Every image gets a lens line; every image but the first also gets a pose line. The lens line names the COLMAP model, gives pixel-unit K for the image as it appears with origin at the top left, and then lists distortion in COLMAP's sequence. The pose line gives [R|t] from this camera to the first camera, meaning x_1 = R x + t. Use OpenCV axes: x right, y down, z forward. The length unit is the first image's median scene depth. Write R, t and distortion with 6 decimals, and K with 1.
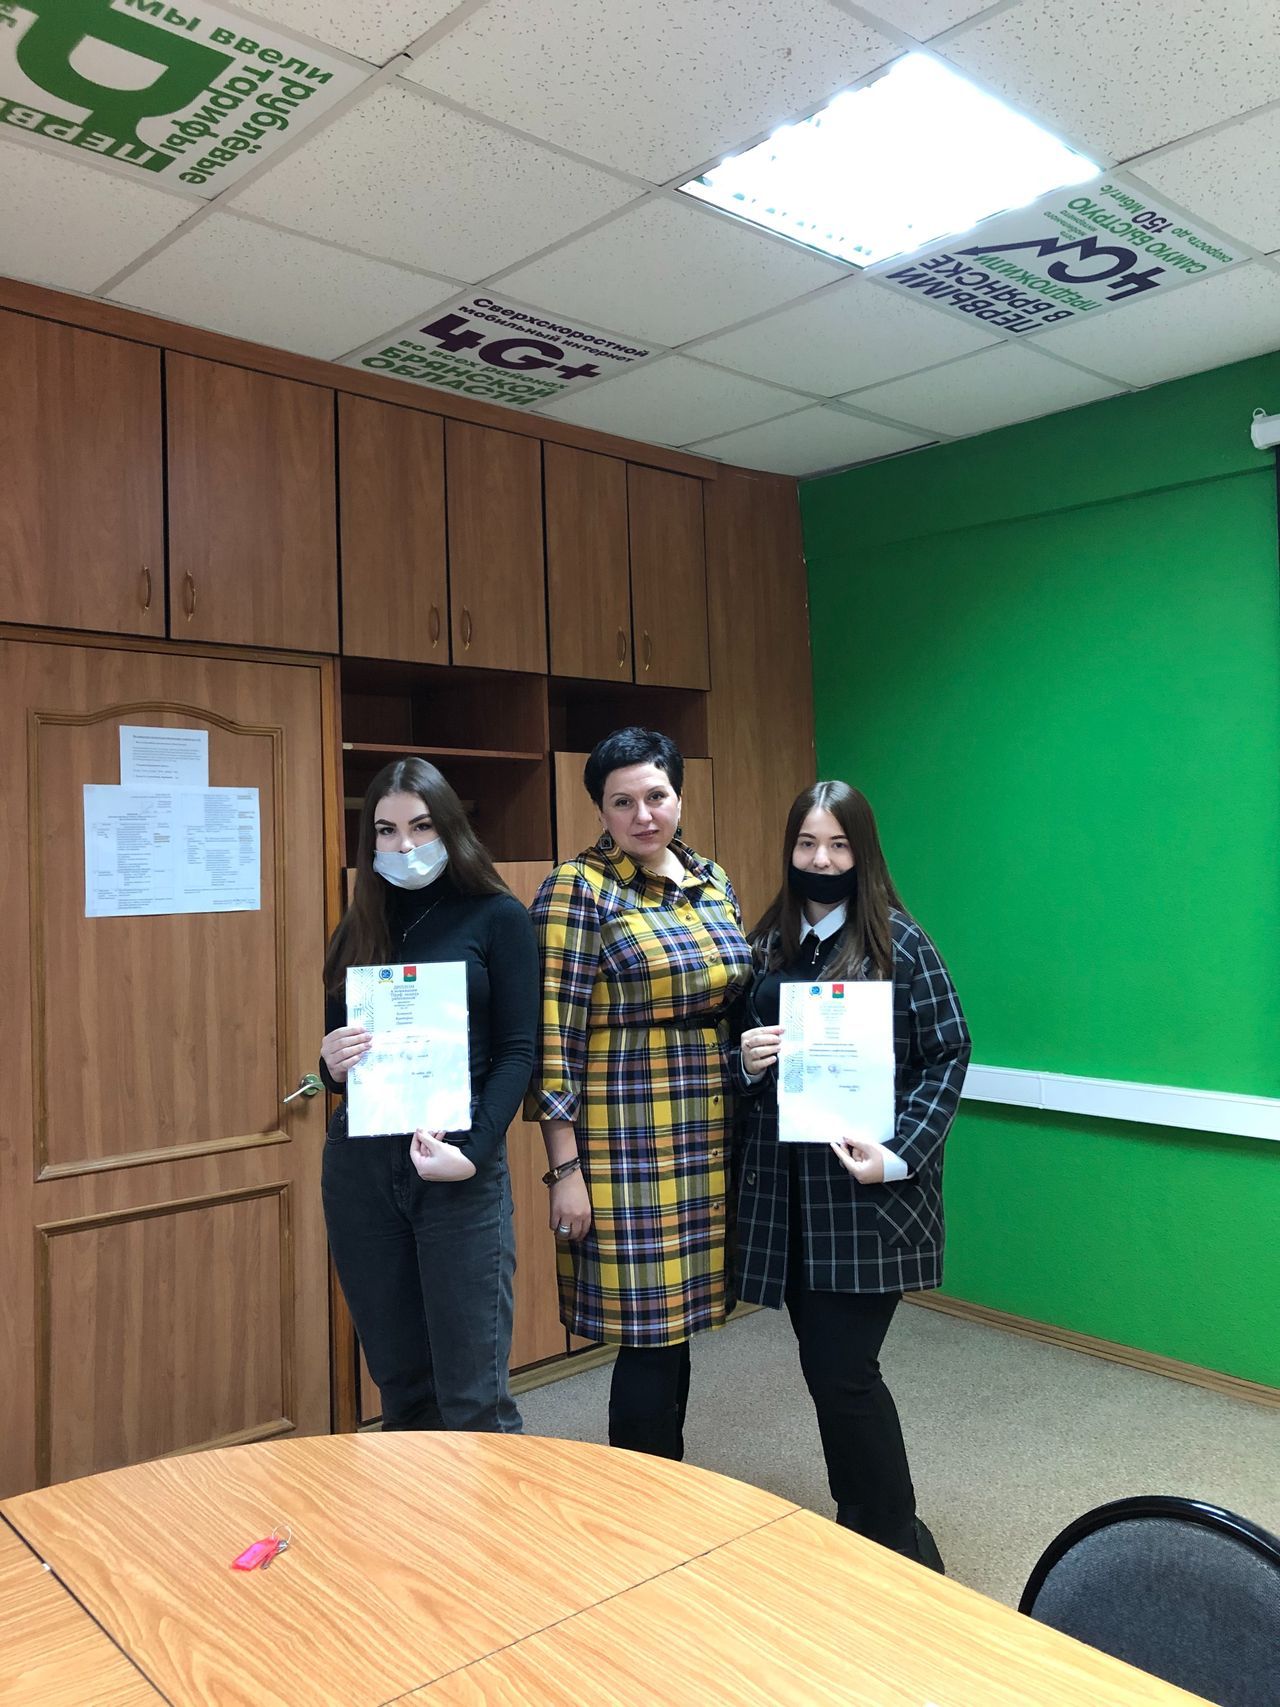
lens RADIAL K [[1395.3, 0, 661.4], [0, 1395.3, 849.9], [0, 0, 1]] dist [0.019561, 0.002380]
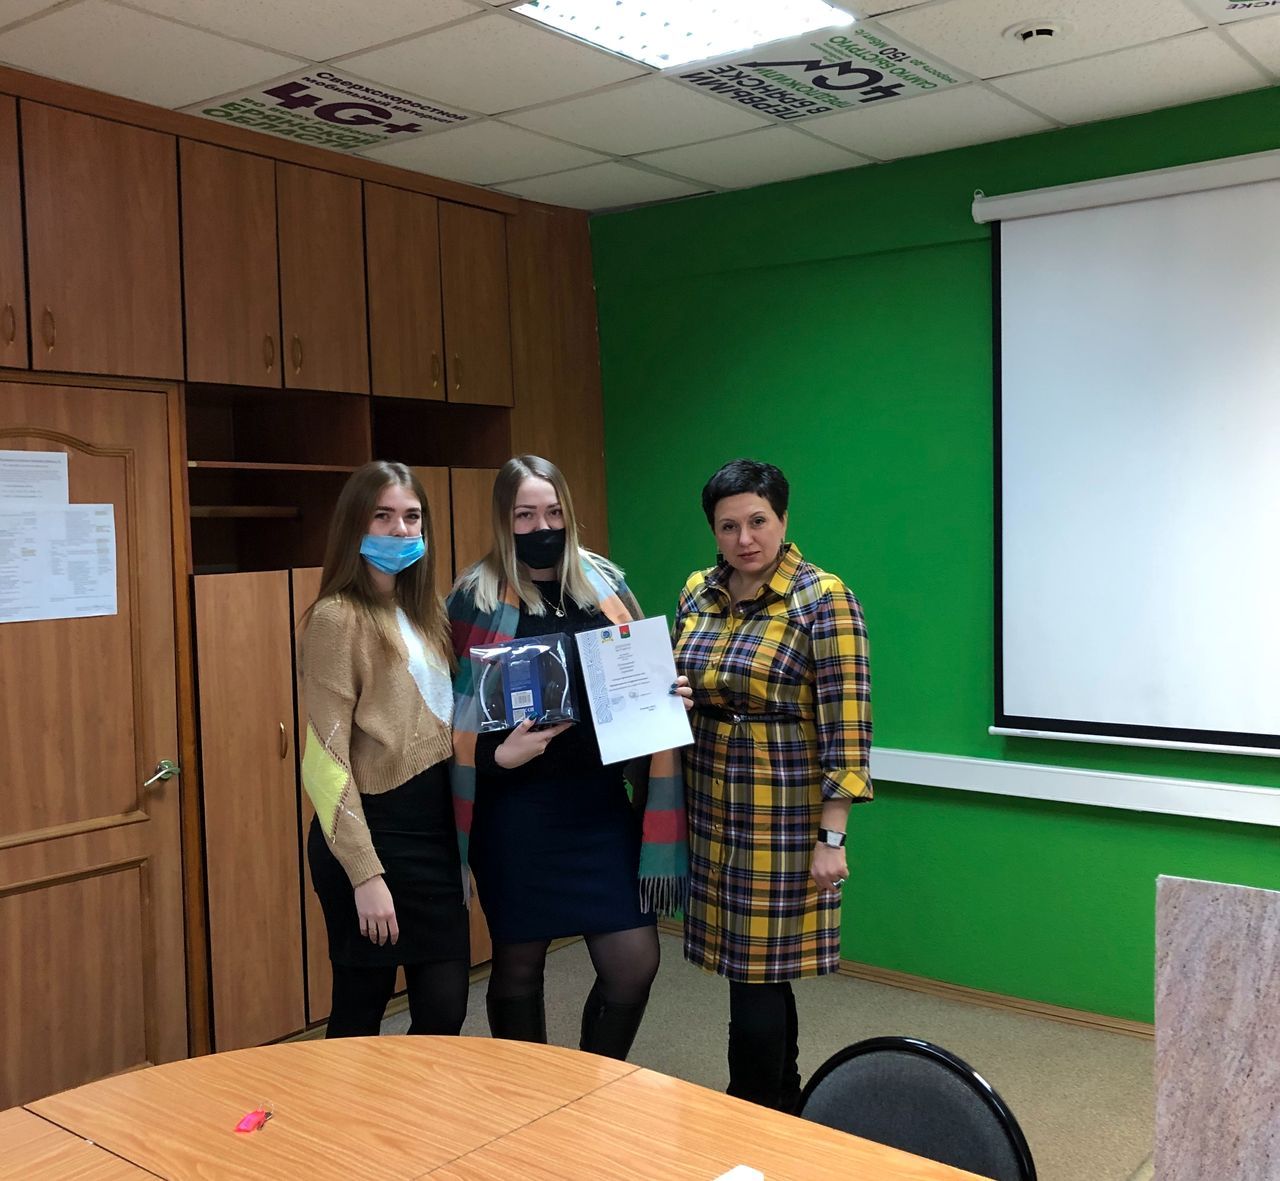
lens RADIAL K [[1397.4, 0, 654.3], [0, 1397.4, 598.1], [0, 0, 1]] dist [0.009797, 0.000000]
pose [[0.985597, -0.005623, 0.169016, -0.057407], [-0.004798, 0.998115, 0.061188, -0.041331], [-0.169042, -0.061118, 0.983712, -0.167625]]
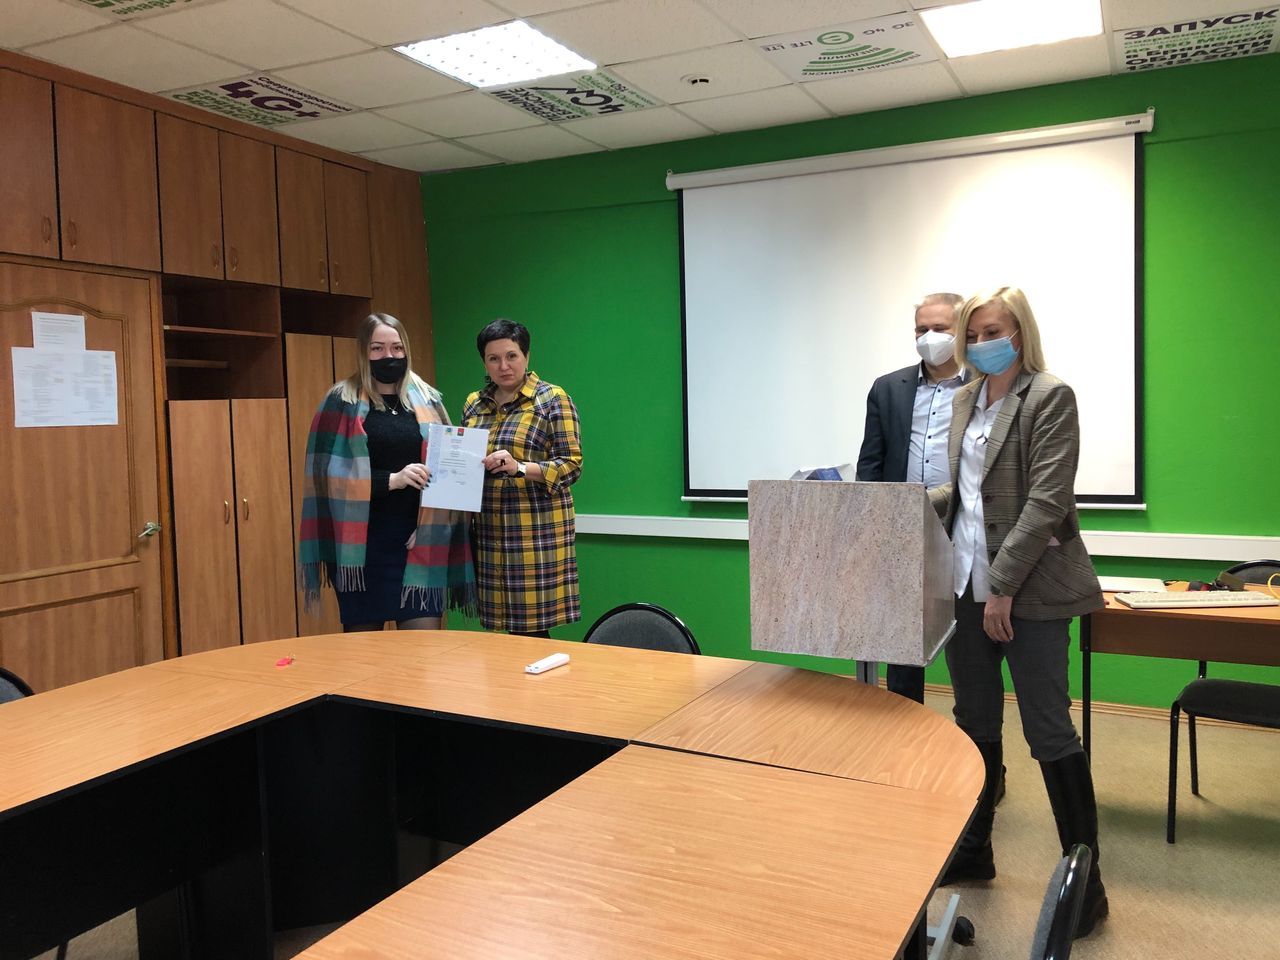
lens RADIAL K [[1046.3, 0, 647.8], [0, 1046.3, 451.6], [0, 0, 1]] dist [0.019561, 0.002380]
pose [[0.932538, -0.014659, 0.360775, -0.155784], [-0.000988, 0.999068, 0.043147, 0.021314], [-0.361071, -0.040593, 0.931654, -0.419311]]
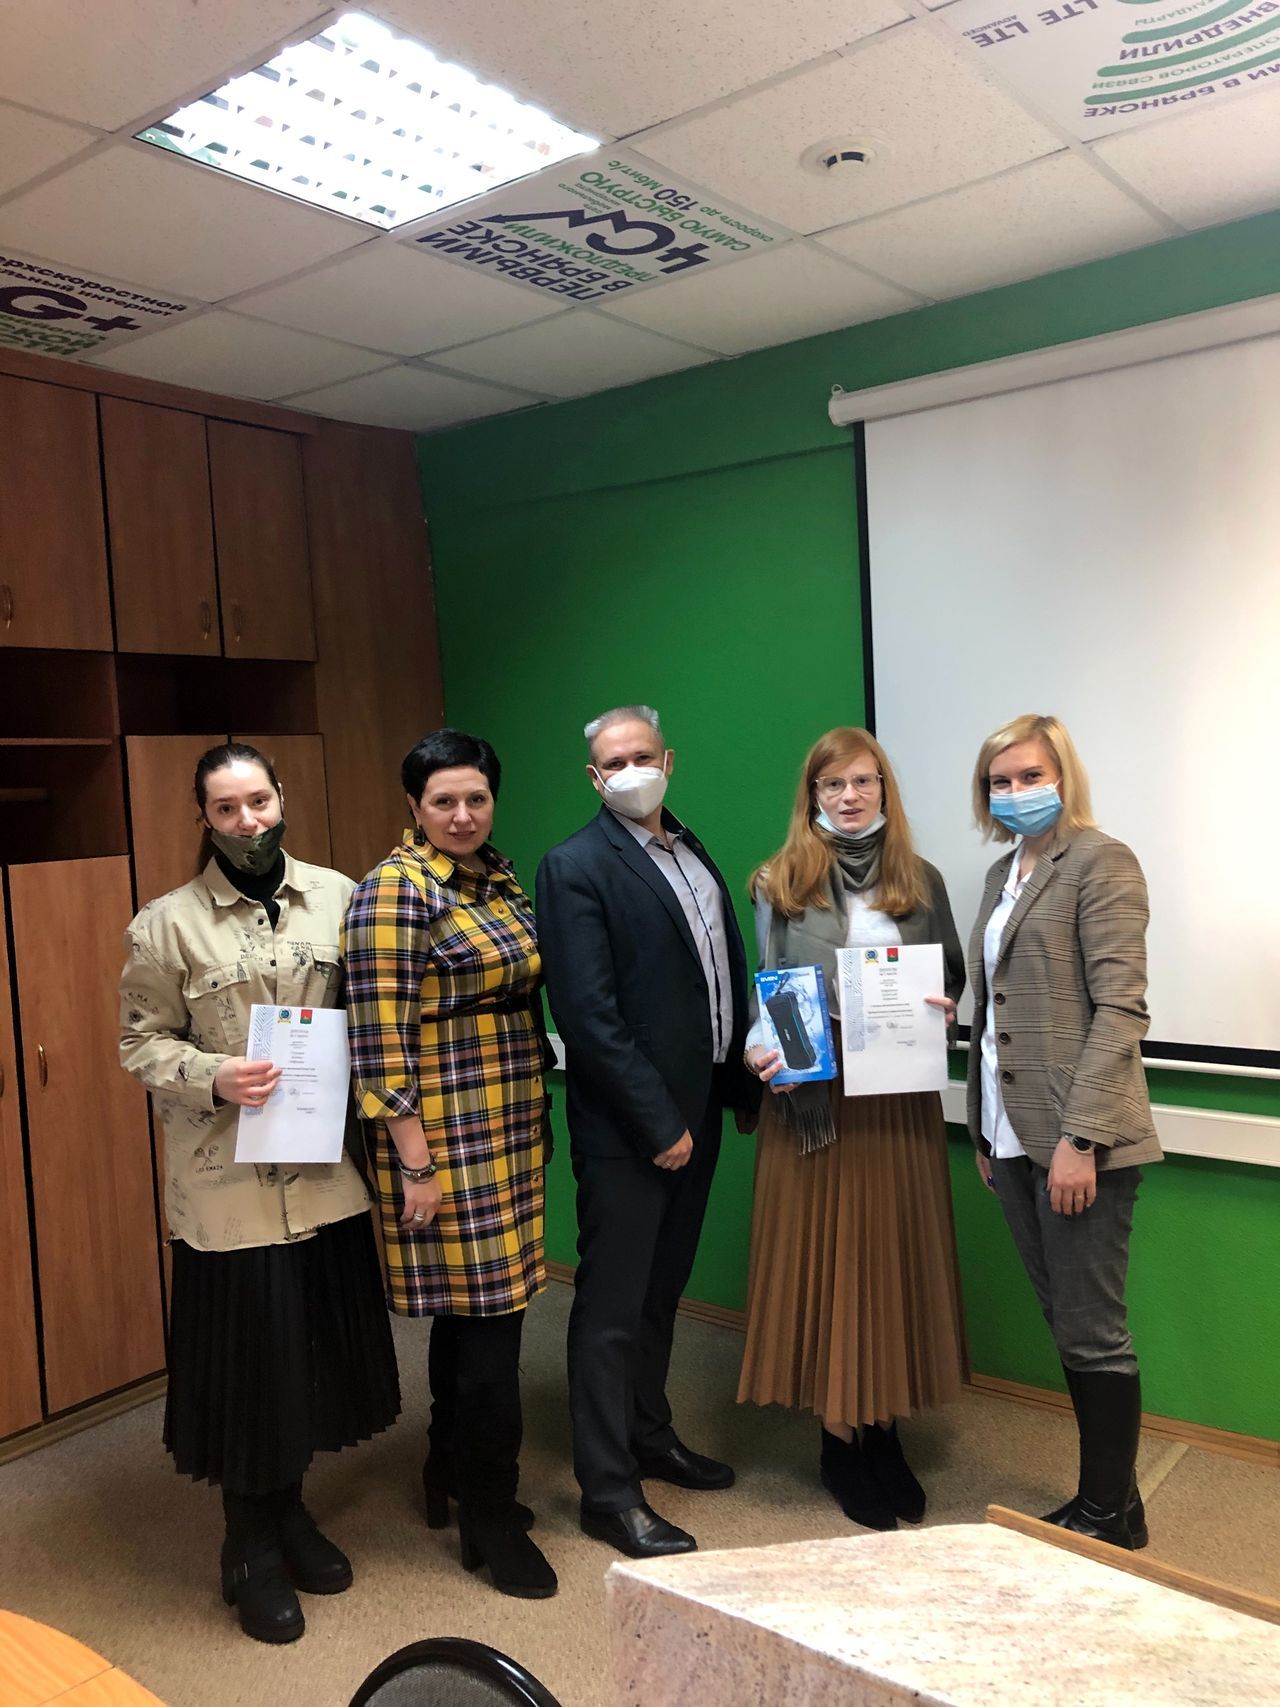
lens RADIAL K [[1395.3, 0, 664.0], [0, 1395.3, 846.7], [0, 0, 1]] dist [0.019561, 0.002380]
pose [[0.986880, -0.029324, 0.158767, 0.152625], [0.020477, 0.998160, 0.057073, -0.052249], [-0.160149, -0.053073, 0.985665, 0.029871]]
